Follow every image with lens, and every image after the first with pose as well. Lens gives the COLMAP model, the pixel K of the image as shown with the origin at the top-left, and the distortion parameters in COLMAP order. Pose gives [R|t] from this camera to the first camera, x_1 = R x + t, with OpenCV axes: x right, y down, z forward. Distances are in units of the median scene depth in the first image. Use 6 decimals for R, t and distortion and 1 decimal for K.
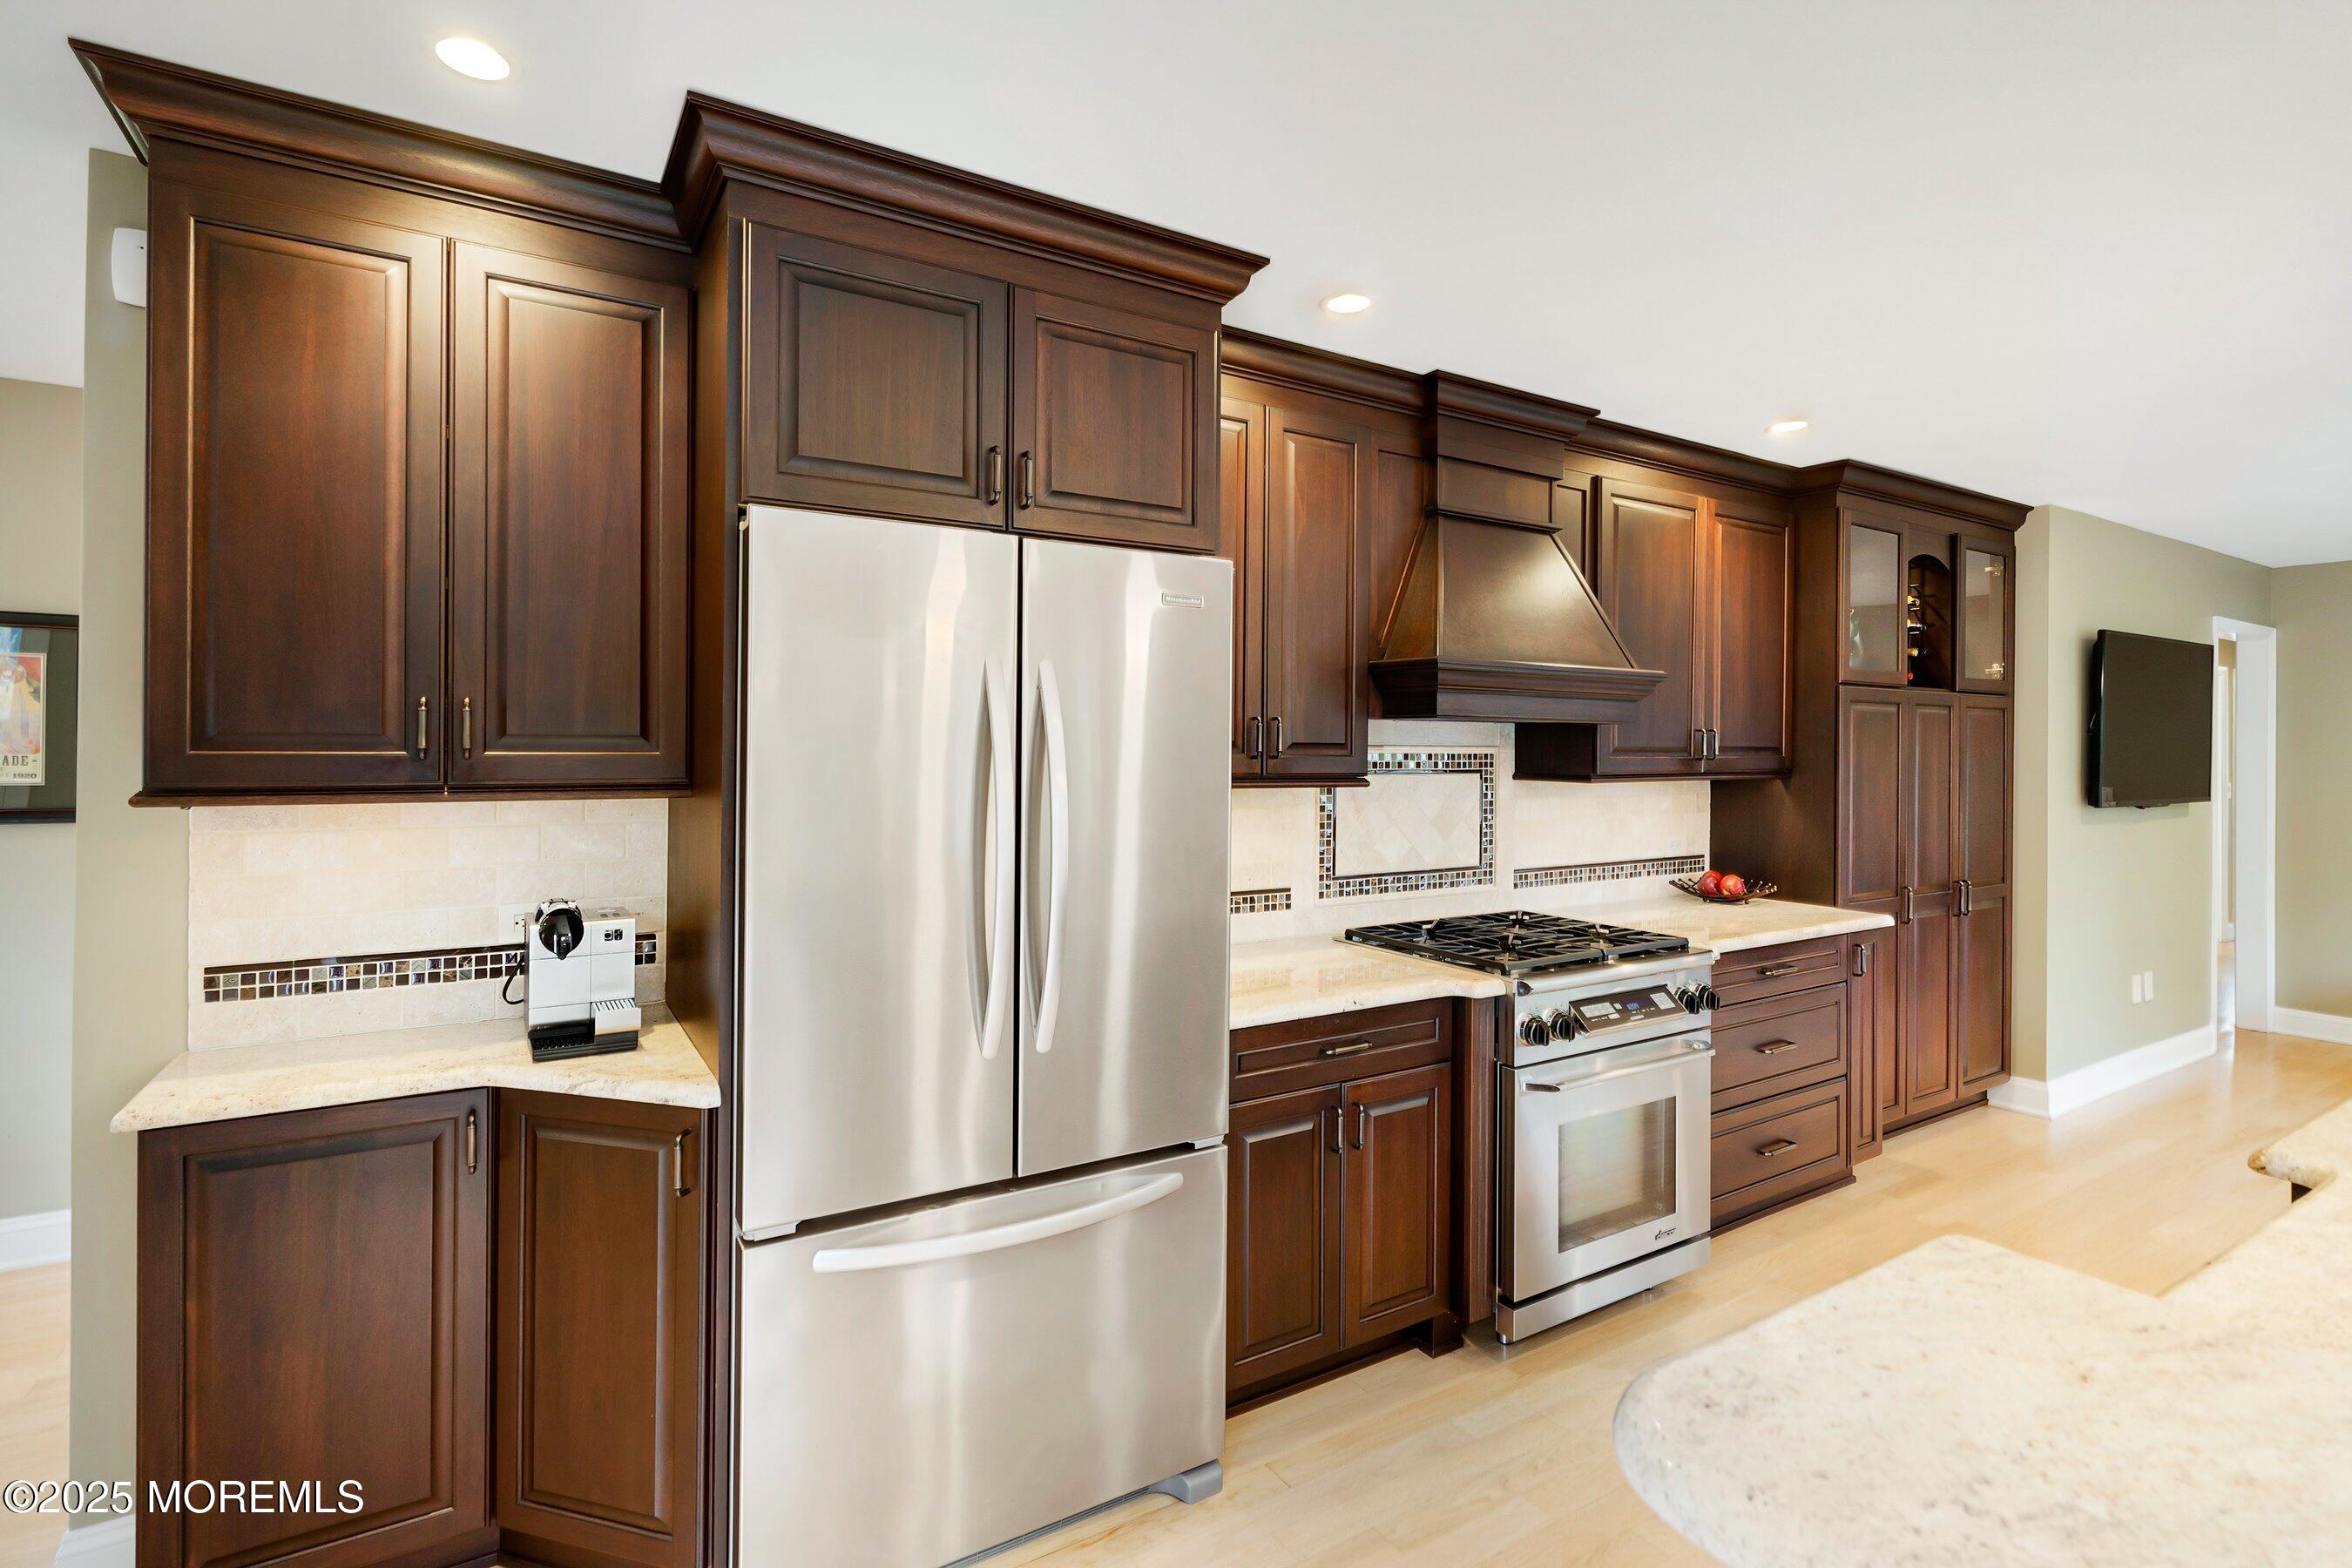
lens RADIAL K [[1107.6, 0, 1151.5], [0, 1107.6, 752.6], [0, 0, 1]] dist [0.019280, -0.001042]
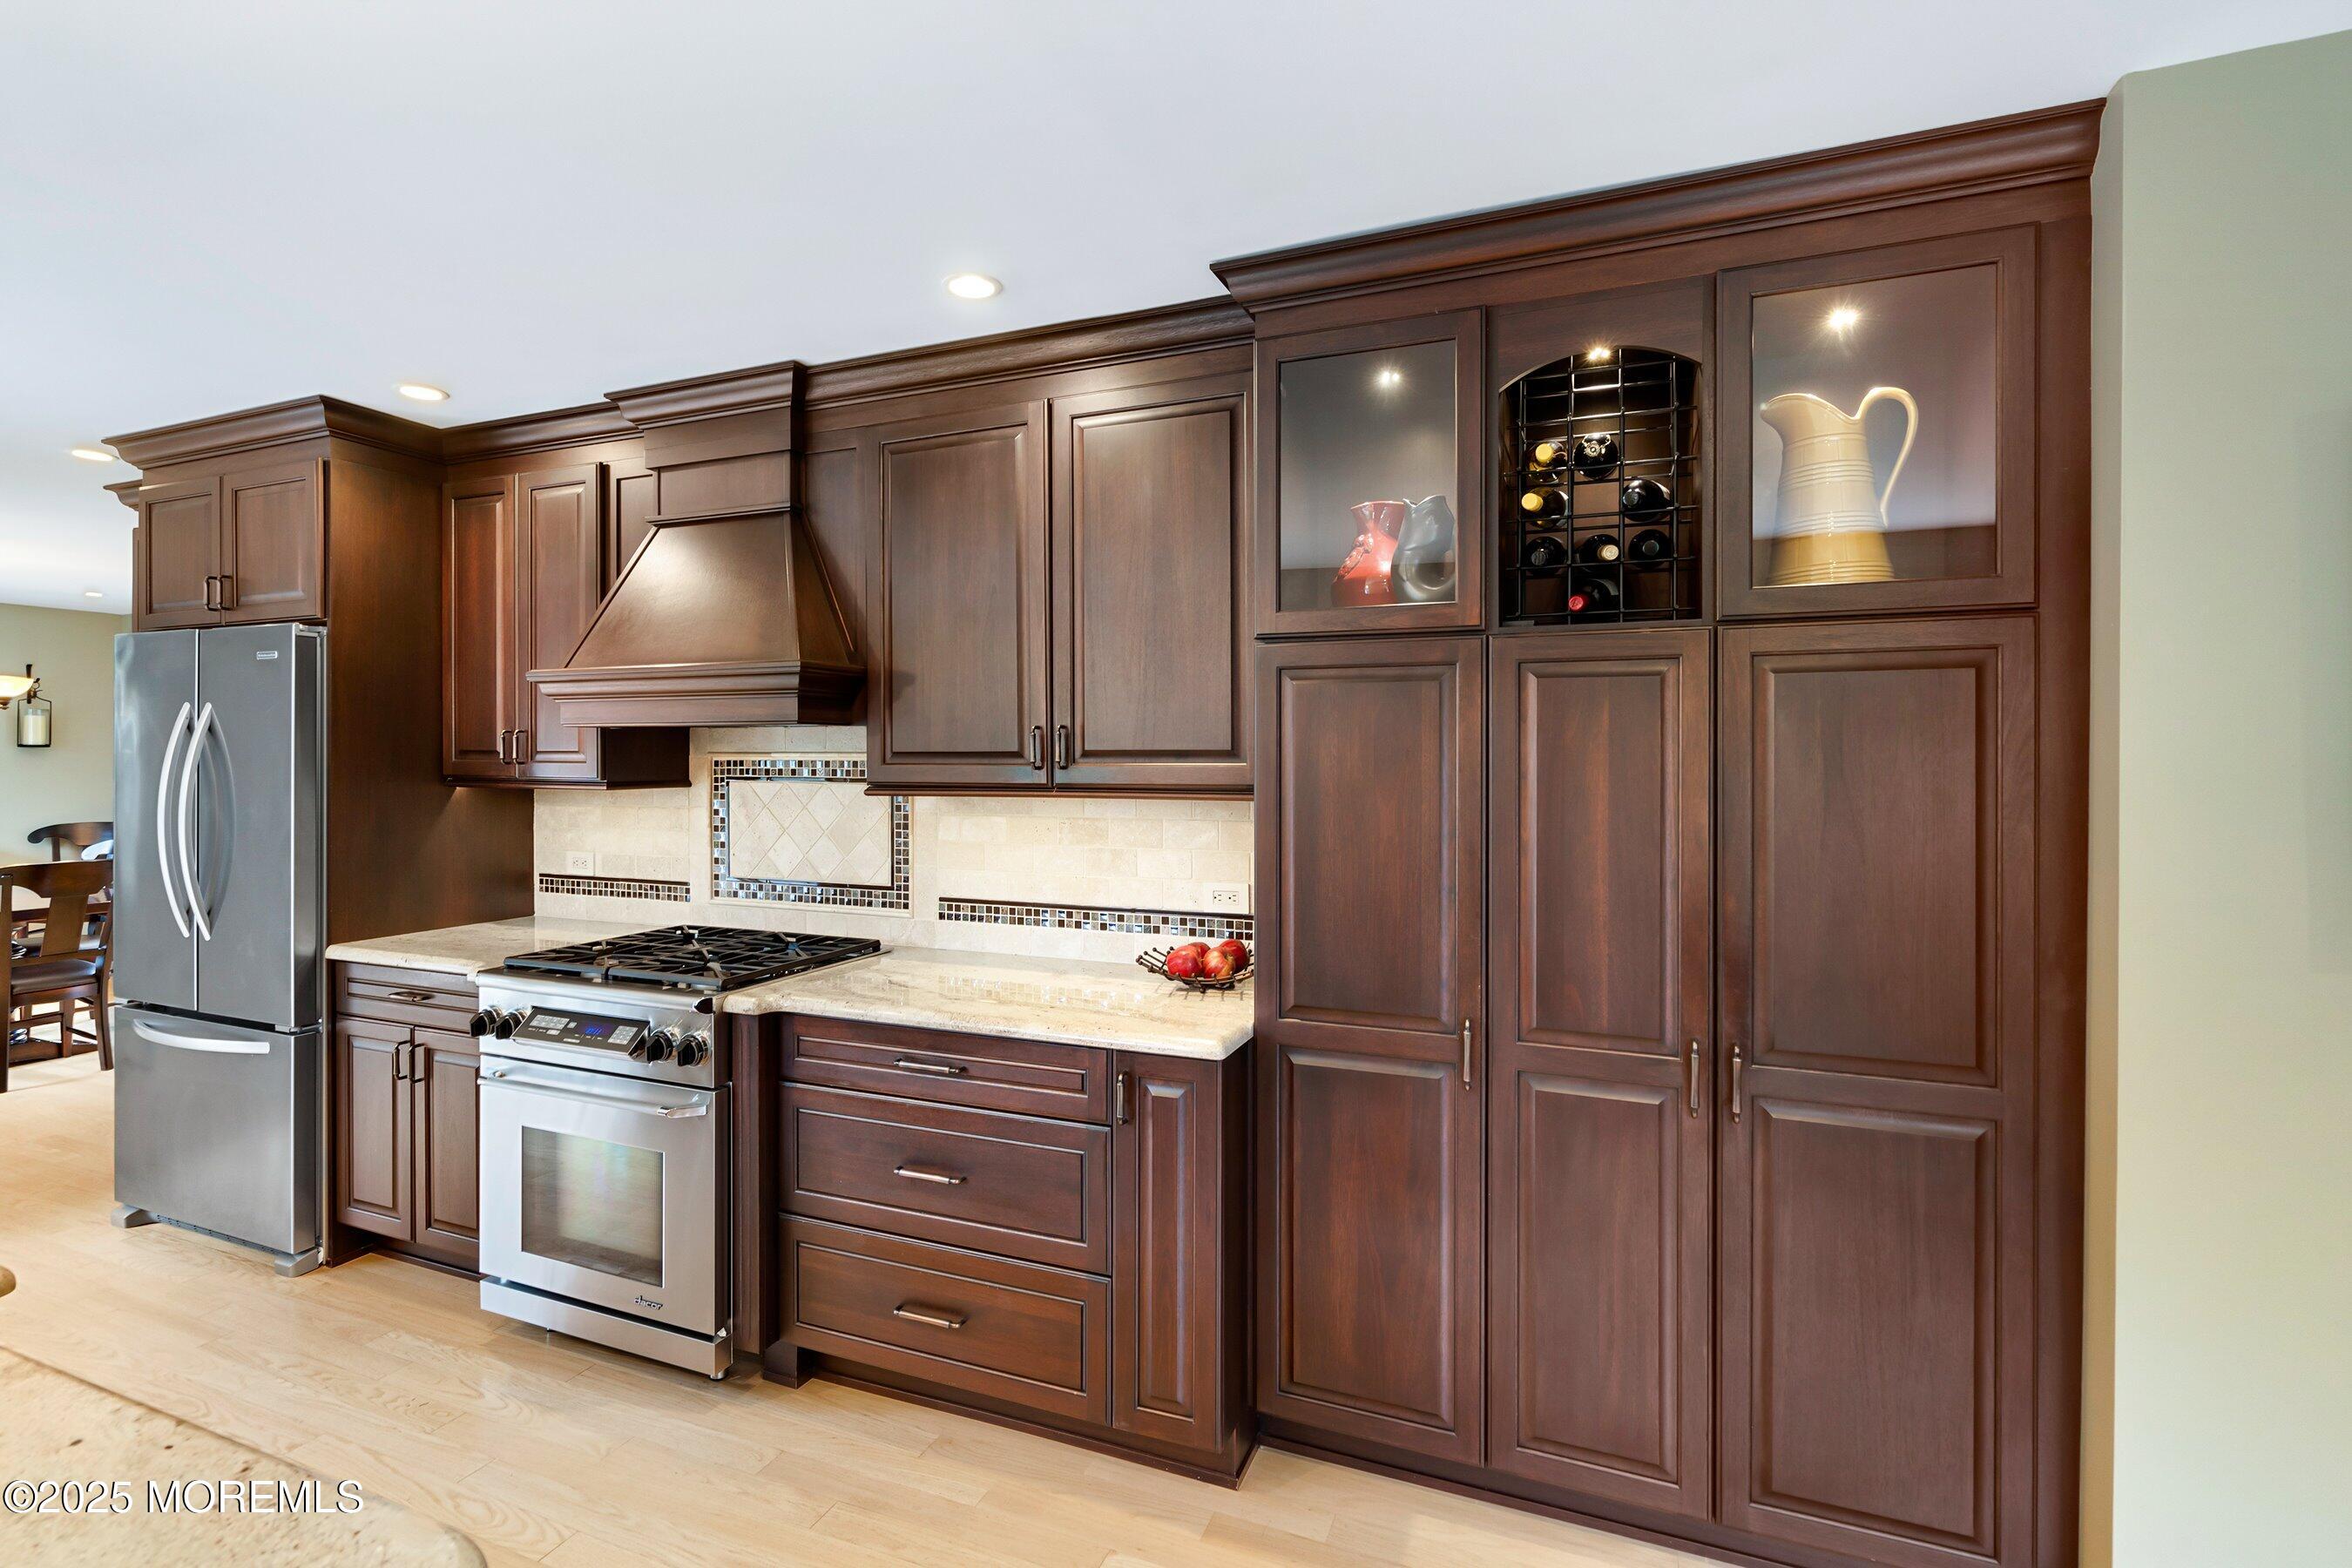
lens RADIAL K [[1073.3, 0, 1174.3], [0, 1073.3, 760.7], [0, 0, 1]] dist [-0.000906, 0.000505]
pose [[0.592162, -0.001235, -0.805818, 1.378834], [-0.004409, 0.999979, -0.004772, 0.004602], [0.805807, 0.006379, 0.592144, 0.824243]]
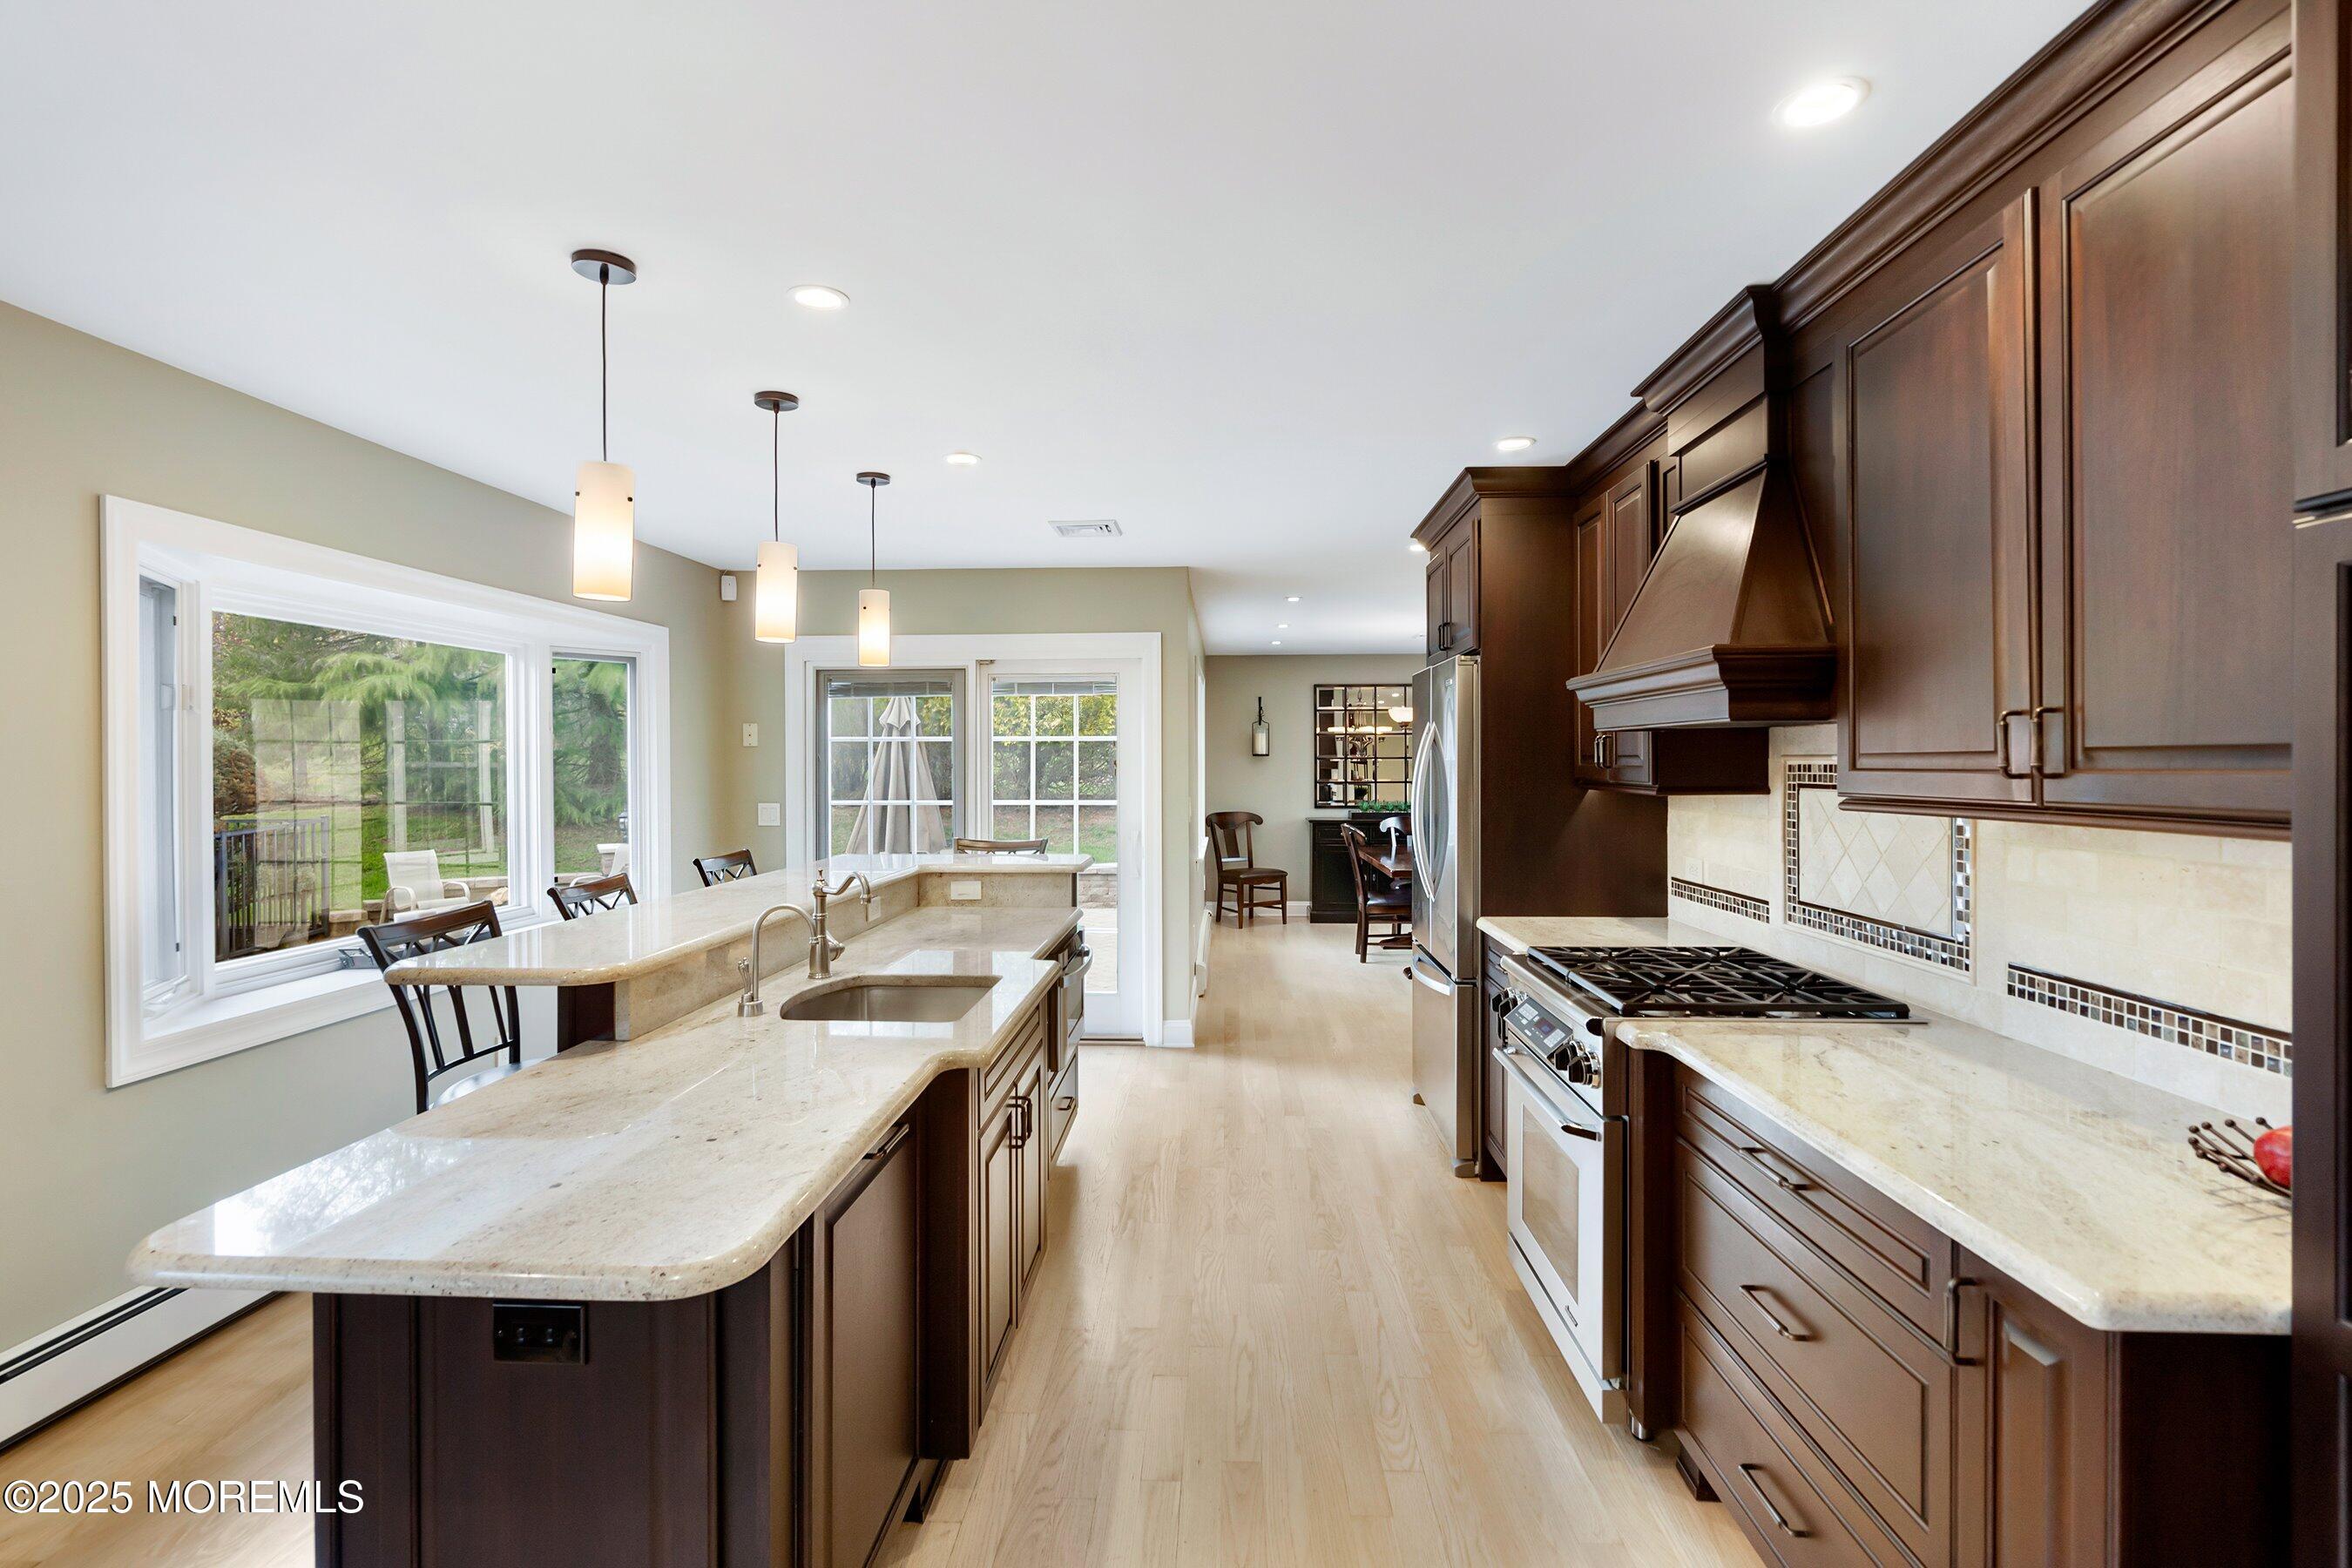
lens RADIAL K [[1095.2, 0, 1170.6], [0, 1095.2, 766.3], [0, 0, 1]] dist [0.003977, 0.000497]
pose [[-0.564414, -0.000052, -0.825492, 1.329220], [-0.004981, 0.999982, 0.003342, 0.002158], [0.825477, 0.005998, -0.564404, 1.207158]]
